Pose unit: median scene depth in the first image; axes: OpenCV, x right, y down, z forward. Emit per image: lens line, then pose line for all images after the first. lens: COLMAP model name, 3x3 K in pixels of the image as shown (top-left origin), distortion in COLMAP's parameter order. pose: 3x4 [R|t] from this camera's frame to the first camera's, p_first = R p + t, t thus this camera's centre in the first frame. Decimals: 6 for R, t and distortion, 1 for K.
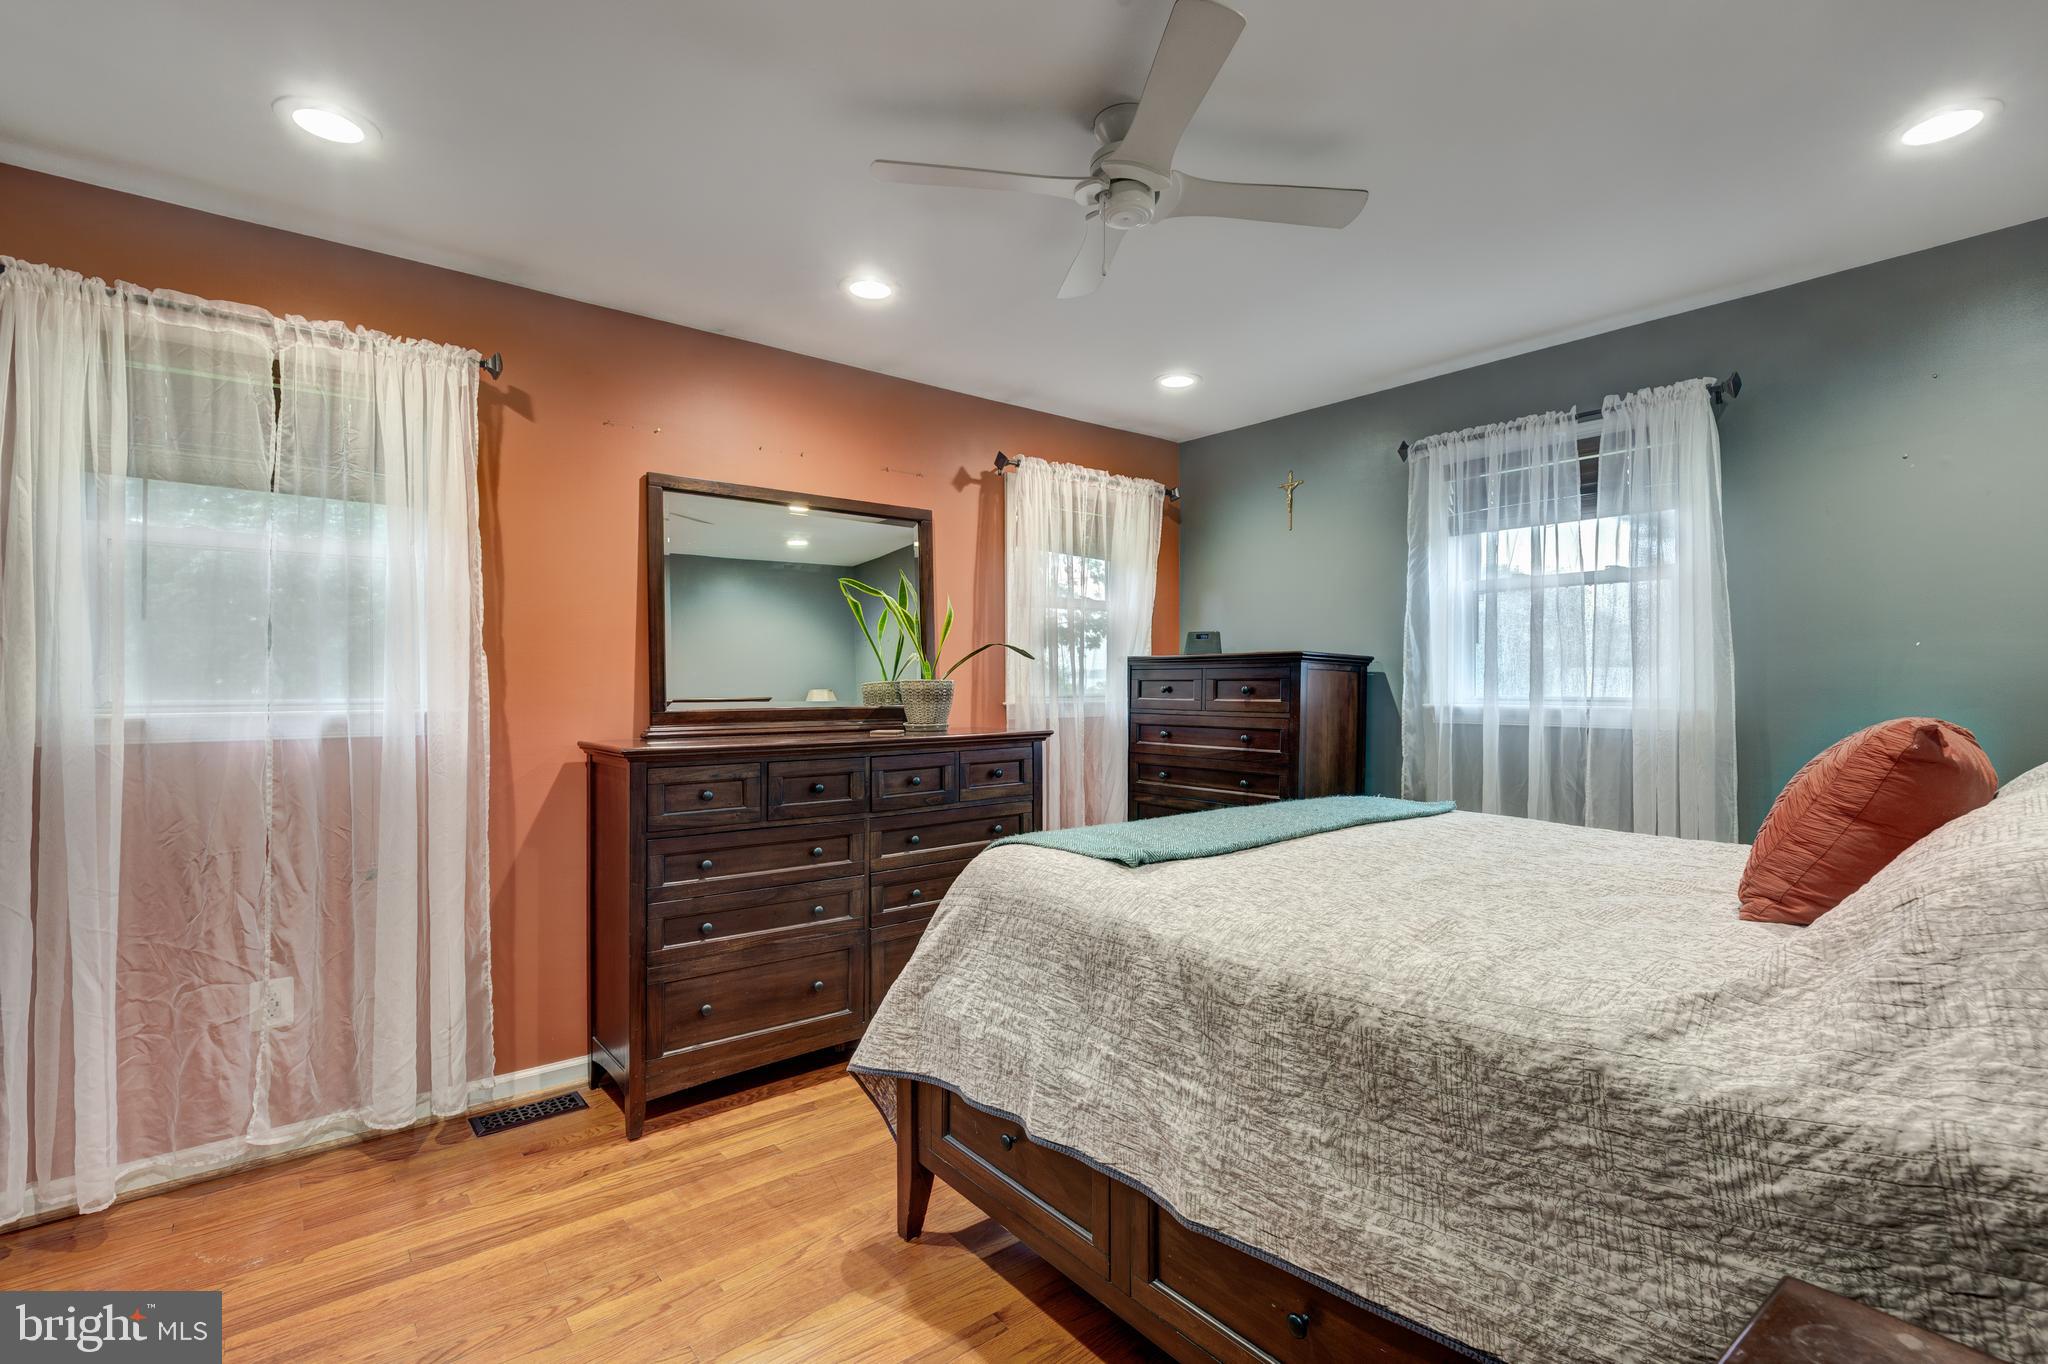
lens RADIAL K [[936.0, 0, 1041.8], [0, 936.0, 680.6], [0, 0, 1]] dist [0.005277, -0.000786]
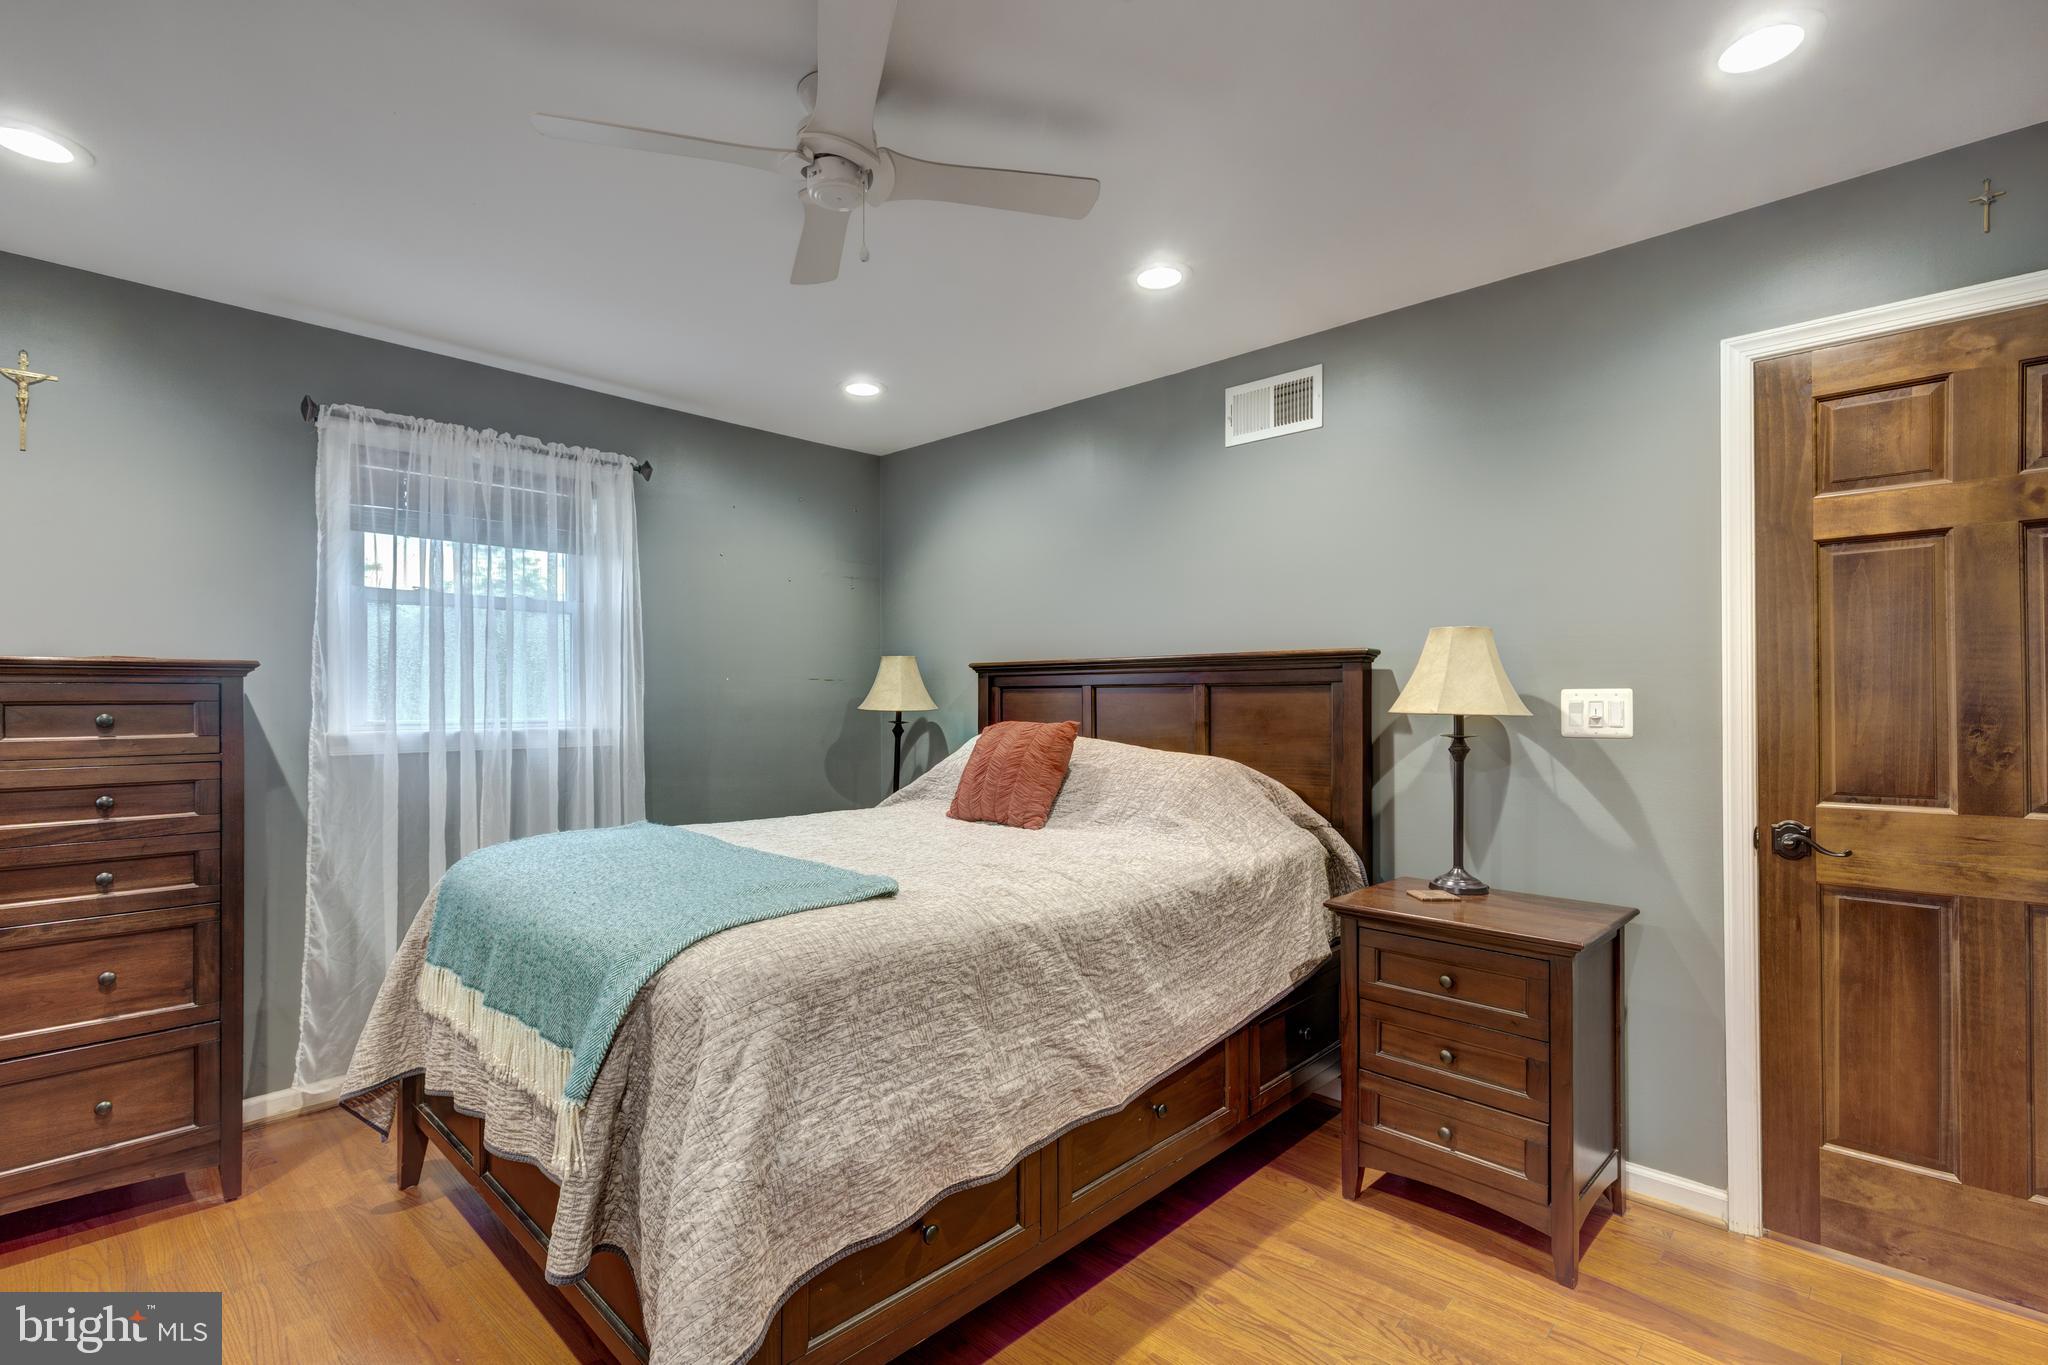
lens RADIAL K [[936.0, 0, 1040.6], [0, 936.0, 690.4], [0, 0, 1]] dist [0.005277, -0.000786]
pose [[-0.119789, 0.009974, 0.992749, -1.101797], [0.000519, 0.999950, -0.009983, -0.006404], [-0.992799, -0.000680, -0.119788, 1.197005]]
